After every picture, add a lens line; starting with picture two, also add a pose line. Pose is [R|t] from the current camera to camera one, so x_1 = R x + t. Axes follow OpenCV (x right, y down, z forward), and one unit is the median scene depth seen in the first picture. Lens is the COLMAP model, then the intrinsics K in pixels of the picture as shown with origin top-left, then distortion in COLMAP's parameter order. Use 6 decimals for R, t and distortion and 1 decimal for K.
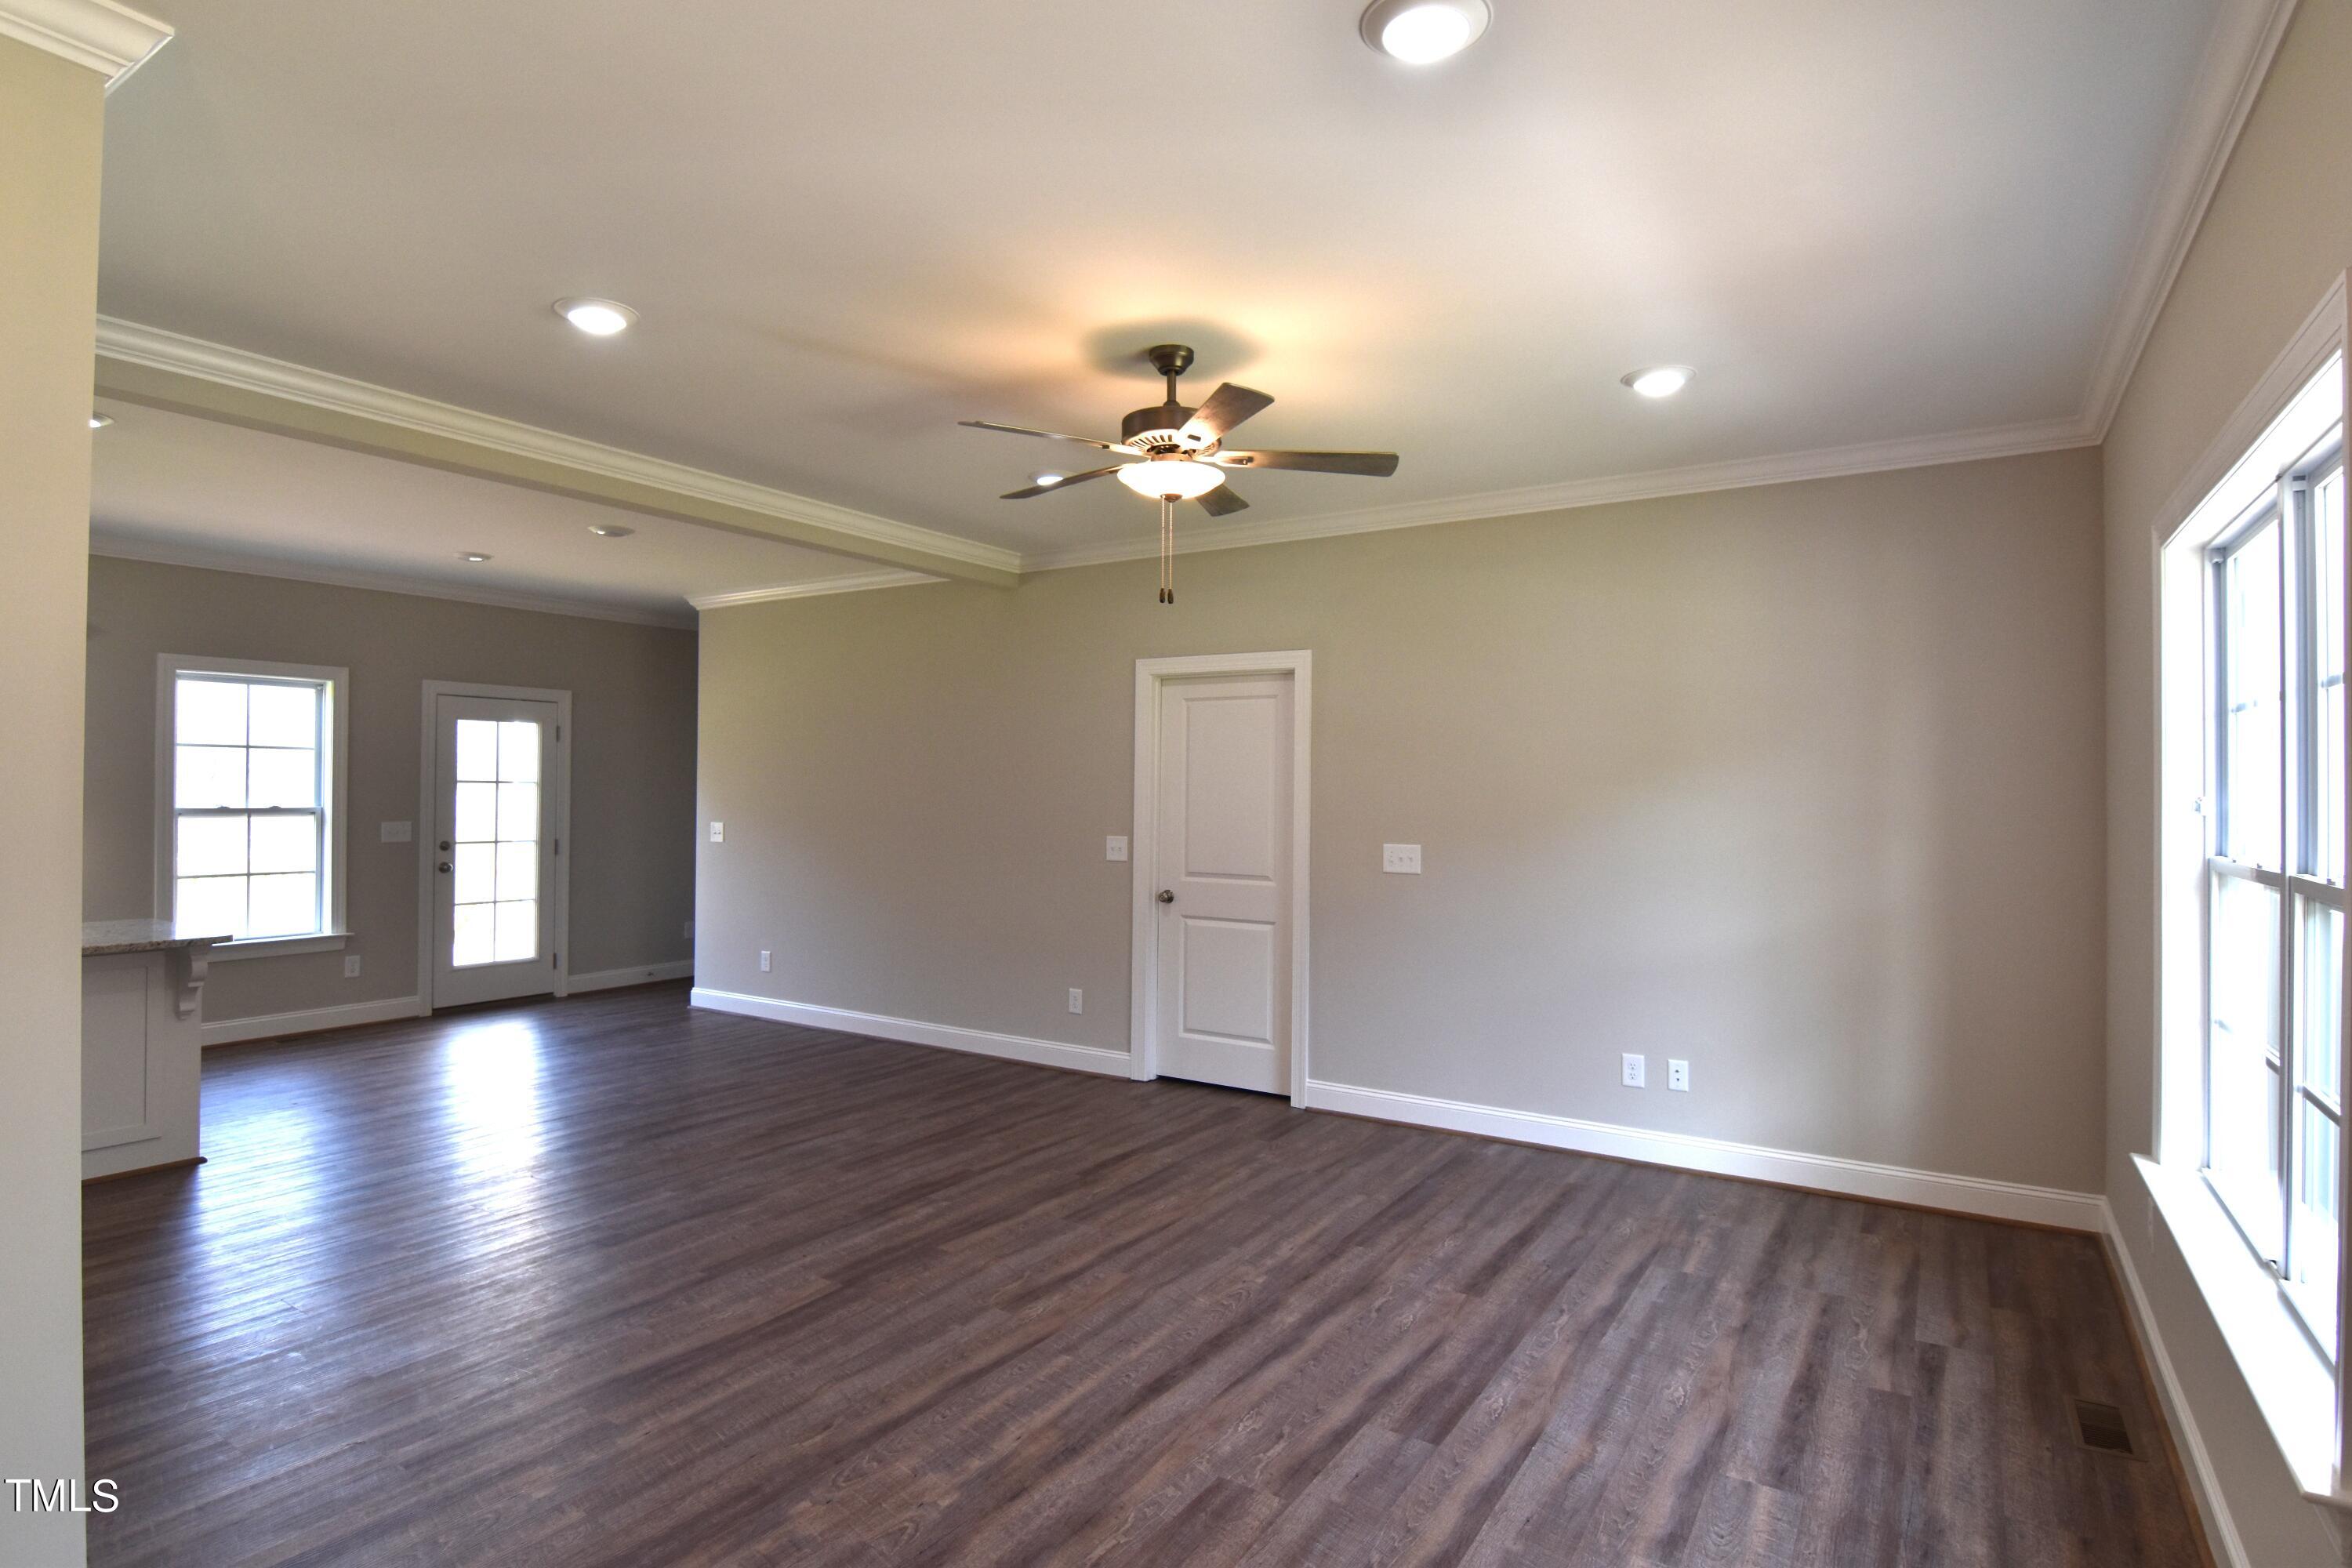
lens RADIAL K [[1209.0, 0, 1164.8], [0, 1209.0, 777.9], [0, 0, 1]] dist [-0.001999, -0.014148]
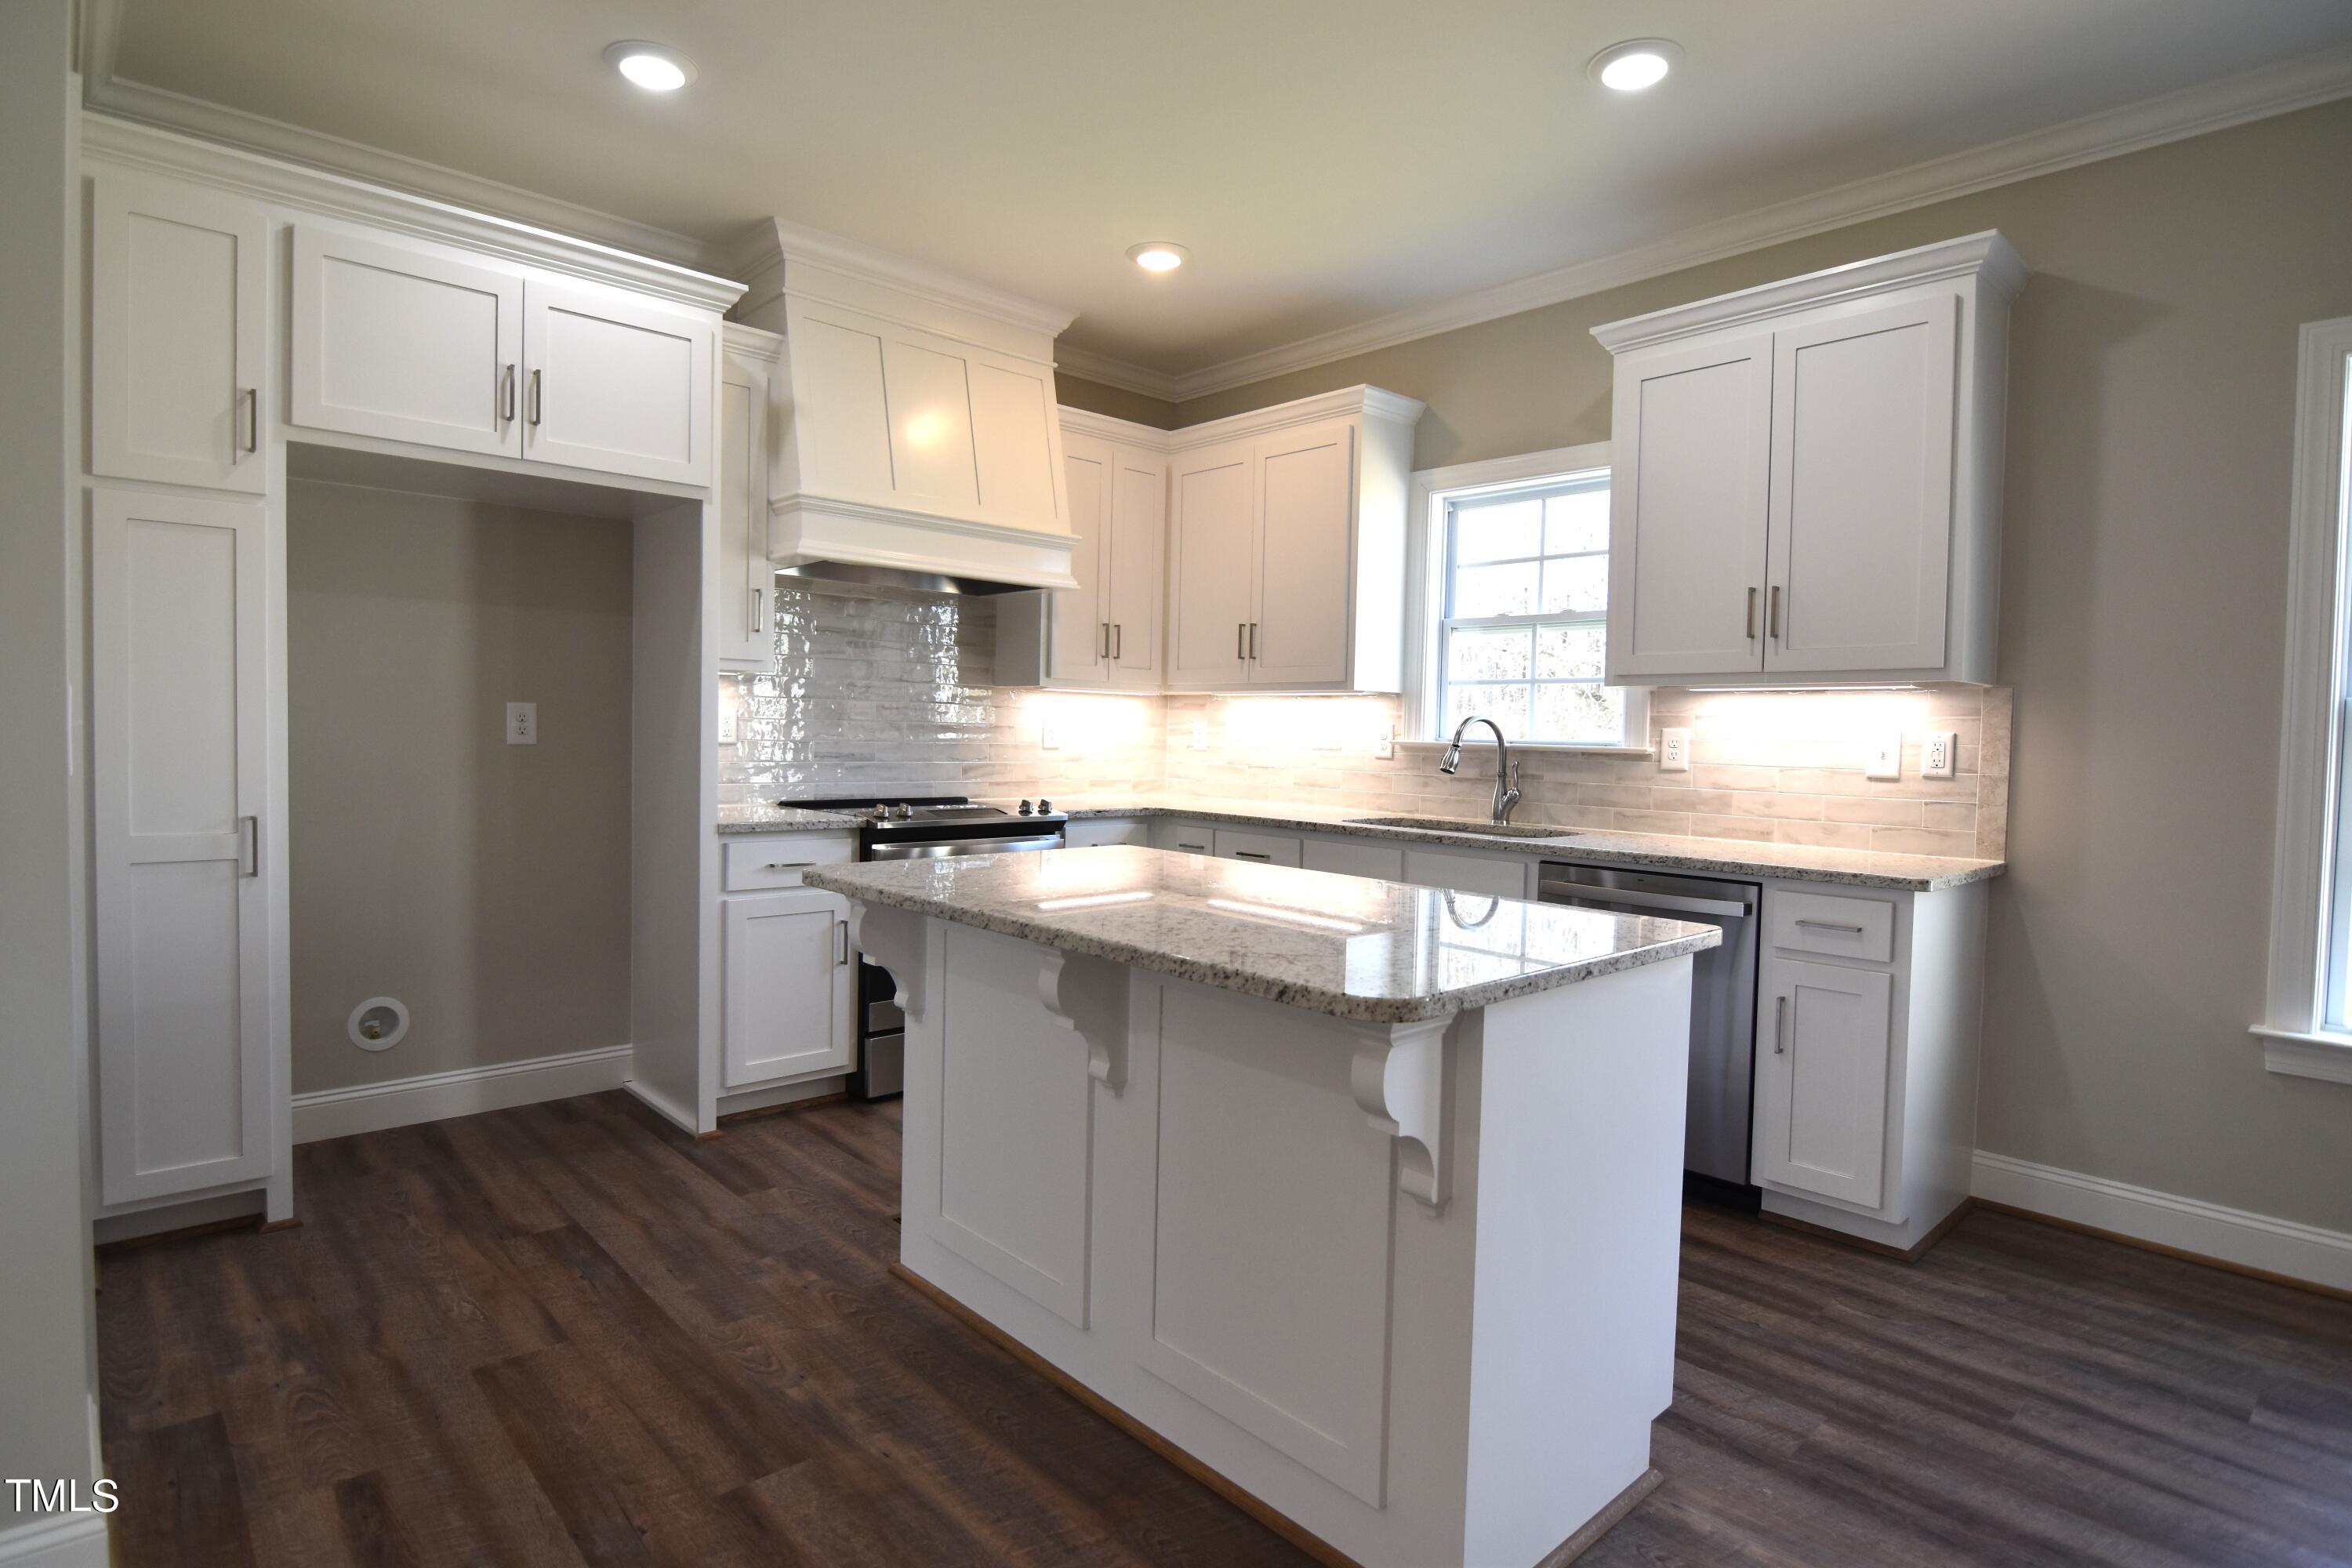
lens RADIAL K [[1209.0, 0, 1164.8], [0, 1209.0, 777.9], [0, 0, 1]] dist [-0.001999, -0.014148]
pose [[-0.251303, 0.026774, -0.967538, -0.308469], [-0.014077, 0.999411, 0.031312, 0.042548], [0.967806, 0.021489, -0.250778, 0.666166]]
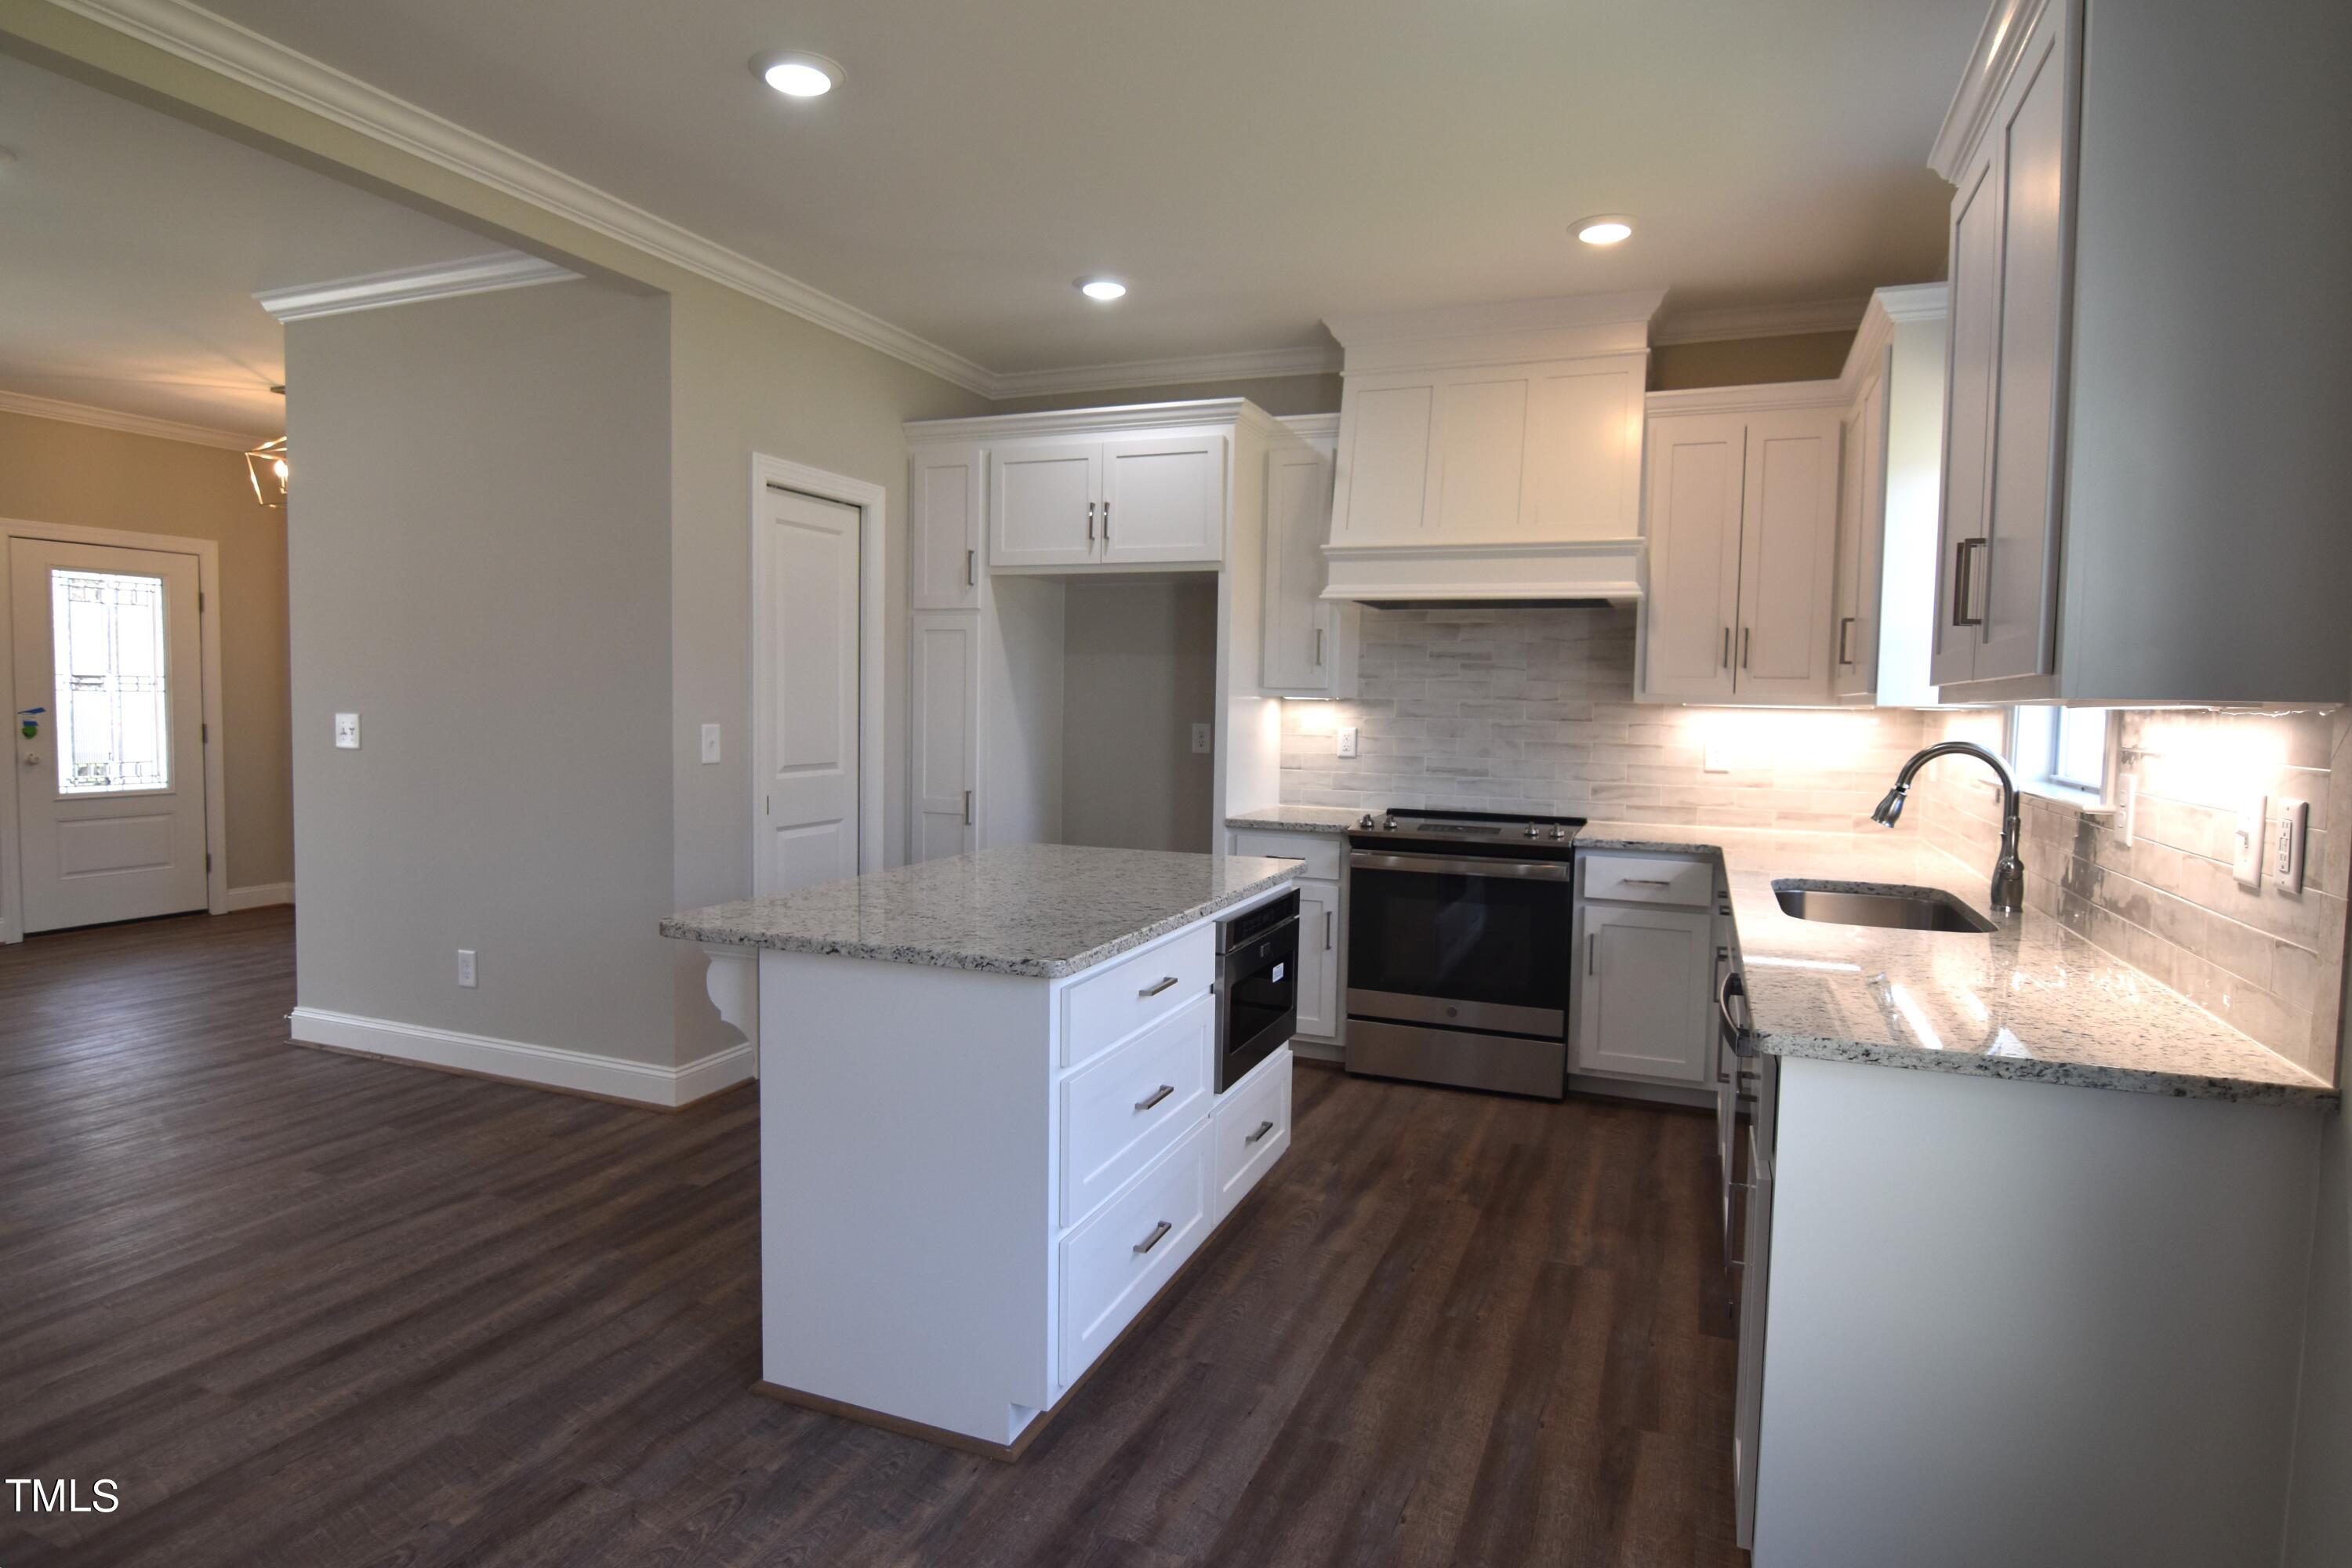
lens RADIAL K [[1299.7, 0, 1164.8], [0, 1299.7, 776.4], [0, 0, 1]] dist [0.001210, -0.014247]
pose [[-0.982659, -0.012431, -0.185005, -0.580284], [-0.021959, 0.998531, 0.049542, 0.023785], [0.184118, 0.052746, -0.981488, 1.031000]]
